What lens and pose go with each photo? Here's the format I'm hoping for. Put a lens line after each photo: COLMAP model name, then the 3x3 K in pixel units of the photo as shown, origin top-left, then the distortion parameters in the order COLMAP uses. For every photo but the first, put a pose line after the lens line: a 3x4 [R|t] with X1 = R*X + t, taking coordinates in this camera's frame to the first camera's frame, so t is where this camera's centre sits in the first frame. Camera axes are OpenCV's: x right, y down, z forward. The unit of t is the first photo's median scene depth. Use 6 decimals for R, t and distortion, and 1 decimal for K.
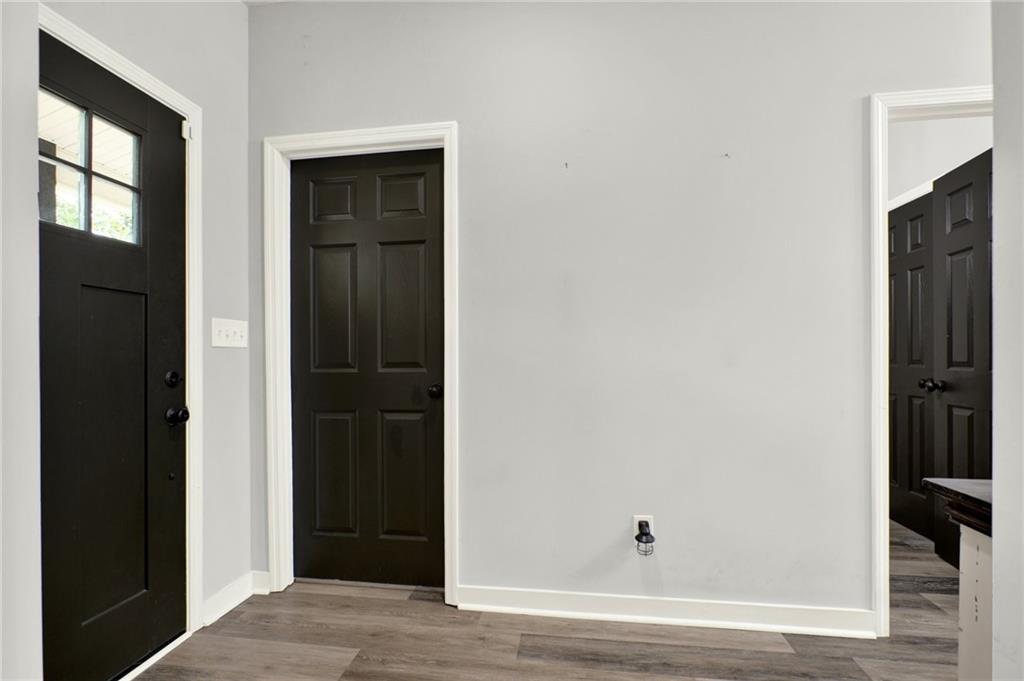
lens RADIAL K [[454.7, 0, 511.8], [0, 454.7, 357.6], [0, 0, 1]] dist [-0.000410, -0.000293]
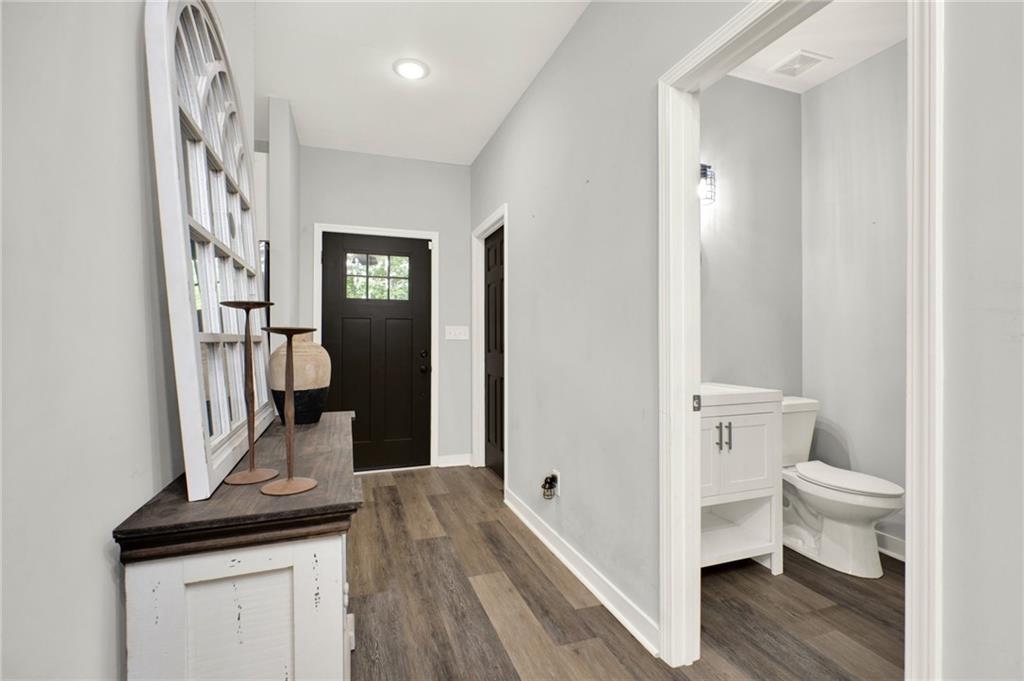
lens RADIAL K [[454.7, 0, 514.3], [0, 454.7, 338.7], [0, 0, 1]] dist [-0.000410, -0.000293]
pose [[0.460649, -0.001284, -0.887582, 1.493040], [-0.007762, 0.999955, -0.005475, -0.019157], [0.887549, 0.009412, 0.460618, 0.318610]]
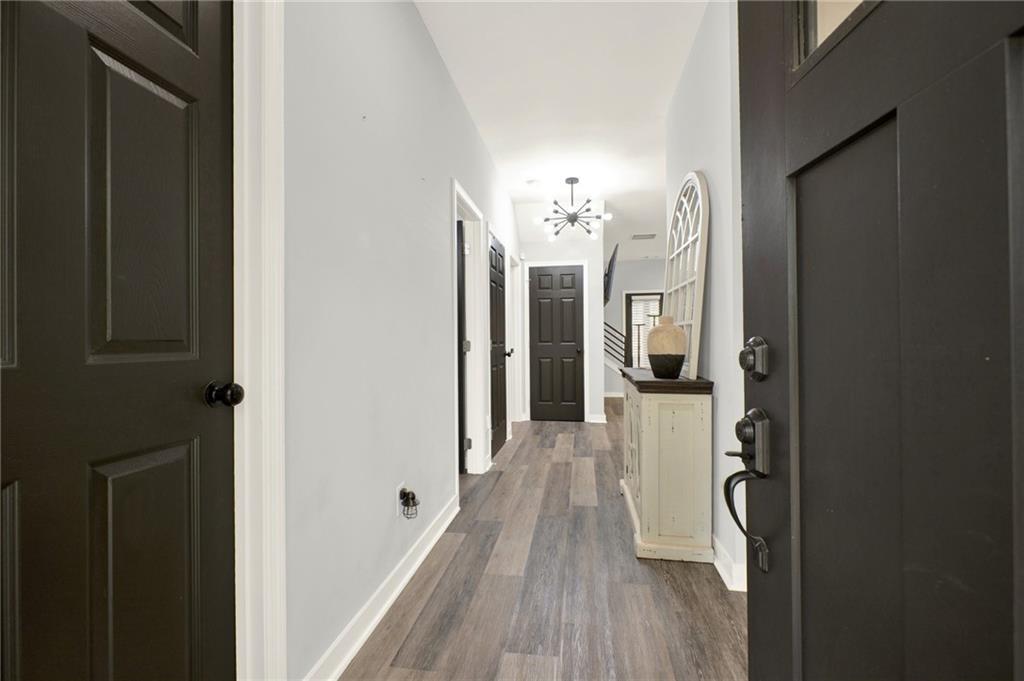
lens RADIAL K [[454.7, 0, 501.7], [0, 454.7, 337.5], [0, 0, 1]] dist [-0.000410, -0.000293]
pose [[0.050893, 0.003218, 0.998699, -0.812791], [0.020777, 0.999775, -0.004280, 0.019758], [-0.998488, 0.020968, 0.050815, 0.762752]]
